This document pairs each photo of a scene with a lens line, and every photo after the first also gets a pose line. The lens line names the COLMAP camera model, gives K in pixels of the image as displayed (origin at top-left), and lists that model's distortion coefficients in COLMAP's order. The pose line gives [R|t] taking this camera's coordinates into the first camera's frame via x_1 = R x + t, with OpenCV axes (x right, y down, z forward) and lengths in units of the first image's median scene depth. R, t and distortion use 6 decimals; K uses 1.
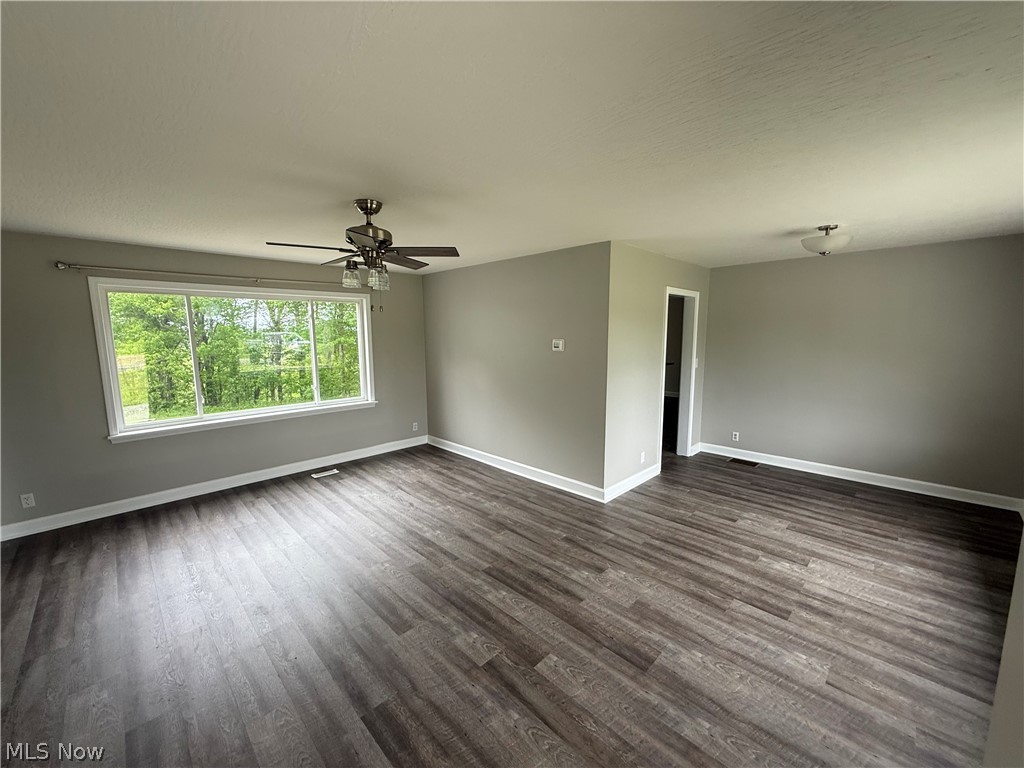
lens RADIAL K [[406.3, 0, 509.7], [0, 406.3, 384.0], [0, 0, 1]] dist [-0.001675, -0.000016]
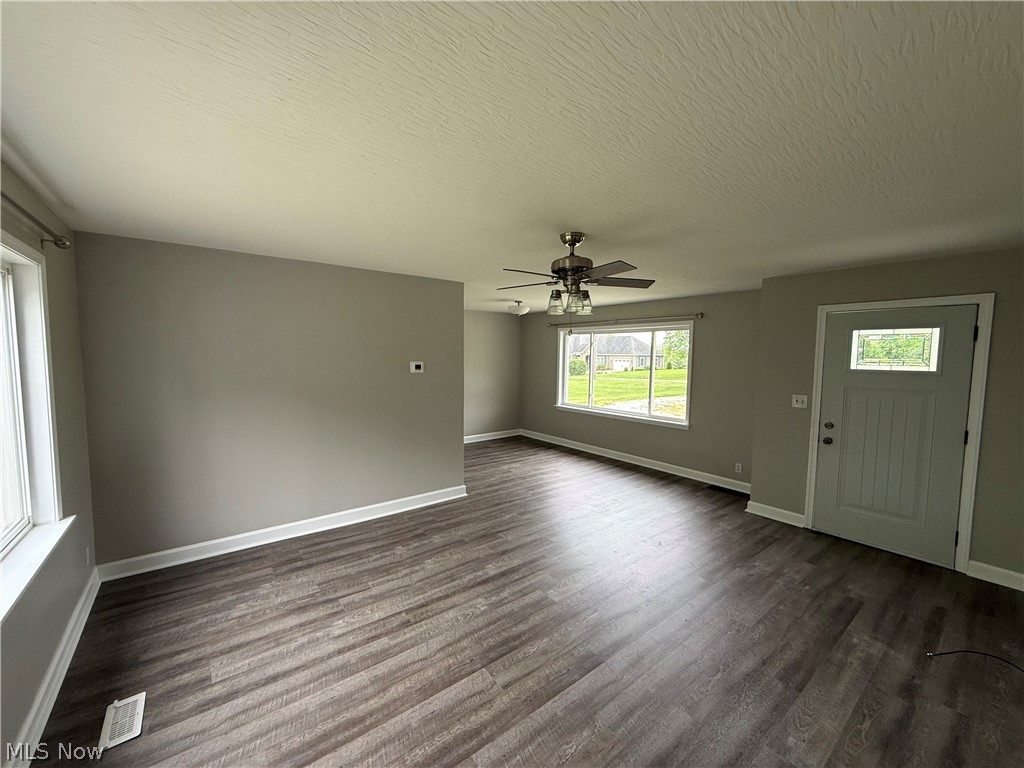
lens RADIAL K [[406.3, 0, 511.2], [0, 406.3, 385.7], [0, 0, 1]] dist [-0.001675, -0.000016]
pose [[0.123205, -0.069755, 0.989927, -0.797239], [0.116905, 0.991601, 0.055324, -0.071286], [-0.985471, 0.108911, 0.130325, 0.582415]]
